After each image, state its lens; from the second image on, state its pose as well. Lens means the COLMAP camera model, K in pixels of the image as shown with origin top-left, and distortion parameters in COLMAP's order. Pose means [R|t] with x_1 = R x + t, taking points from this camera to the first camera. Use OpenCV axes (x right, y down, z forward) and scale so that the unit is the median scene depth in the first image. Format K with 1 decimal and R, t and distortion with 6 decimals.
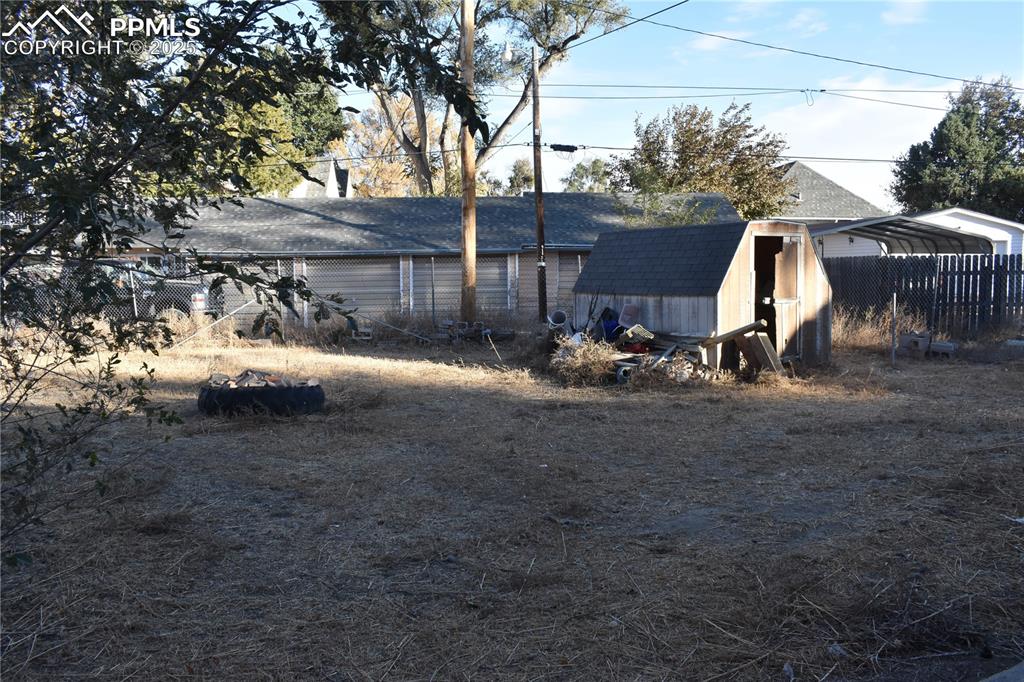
lens RADIAL K [[889.0, 0, 512.0], [0, 889.0, 341.0], [0, 0, 1]] dist [-0.089922, -0.002269]
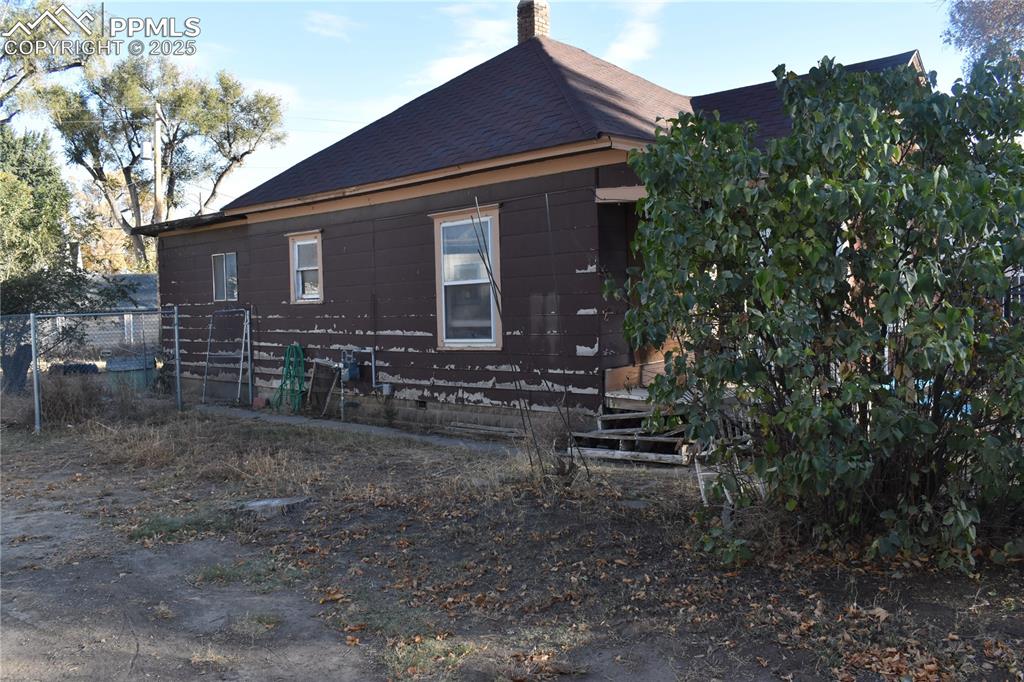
lens RADIAL K [[889.0, 0, 512.0], [0, 889.0, 341.0], [0, 0, 1]] dist [-0.089922, -0.002269]
pose [[0.955654, -0.027741, 0.293182, 0.052555], [0.041634, 0.998281, -0.041254, 0.035584], [-0.291534, 0.051631, 0.955166, -0.459172]]
